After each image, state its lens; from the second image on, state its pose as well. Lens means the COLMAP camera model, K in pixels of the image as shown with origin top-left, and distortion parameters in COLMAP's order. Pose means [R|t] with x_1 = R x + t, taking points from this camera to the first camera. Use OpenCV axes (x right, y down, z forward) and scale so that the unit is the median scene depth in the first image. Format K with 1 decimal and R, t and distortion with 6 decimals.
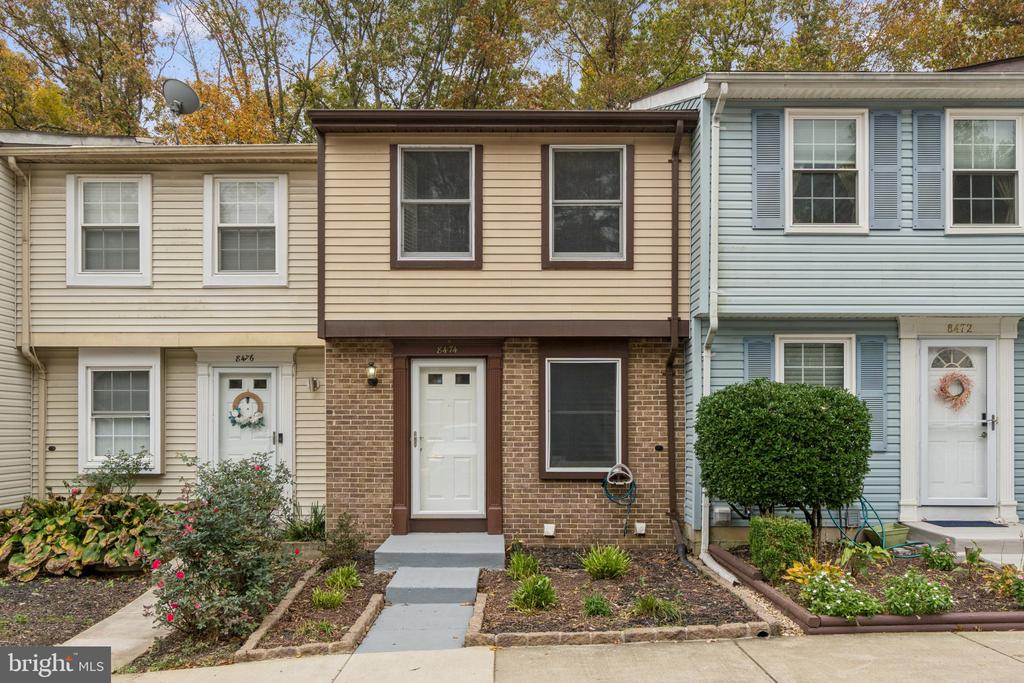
lens RADIAL K [[784.5, 0, 512.1], [0, 784.5, 339.0], [0, 0, 1]] dist [0.008021, 0.000869]
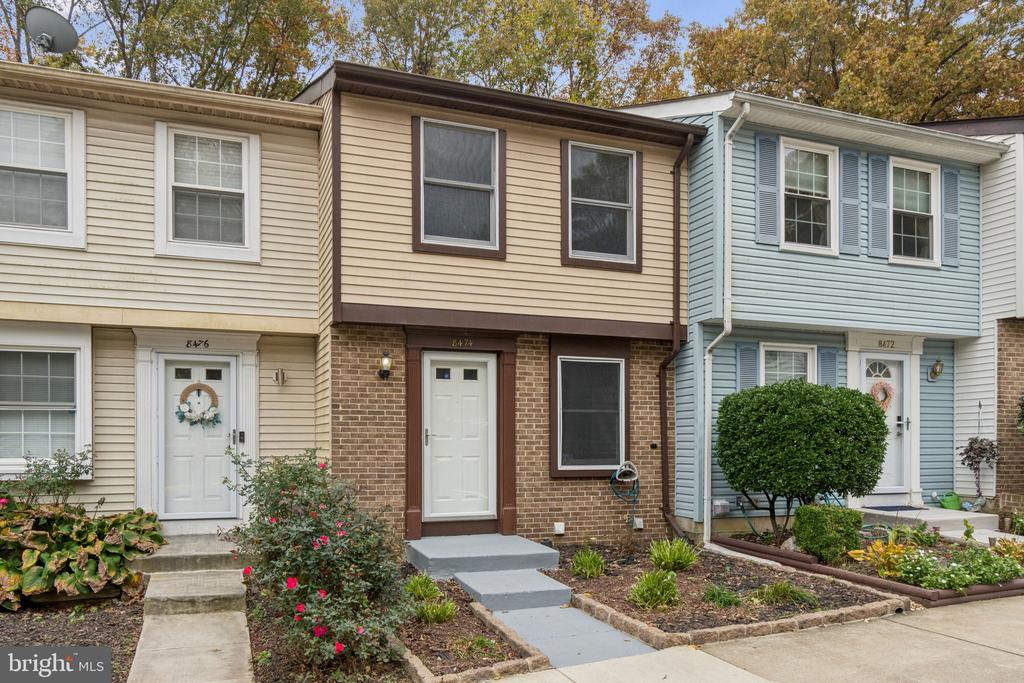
lens RADIAL K [[732.5, 0, 512.7], [0, 732.5, 369.4], [0, 0, 1]] dist [0.004709, -0.002770]
pose [[0.940165, 0.034037, 0.339016, -0.329334], [-0.039682, 0.999165, 0.009733, 0.035664], [-0.338402, -0.022604, 0.940730, 0.151424]]
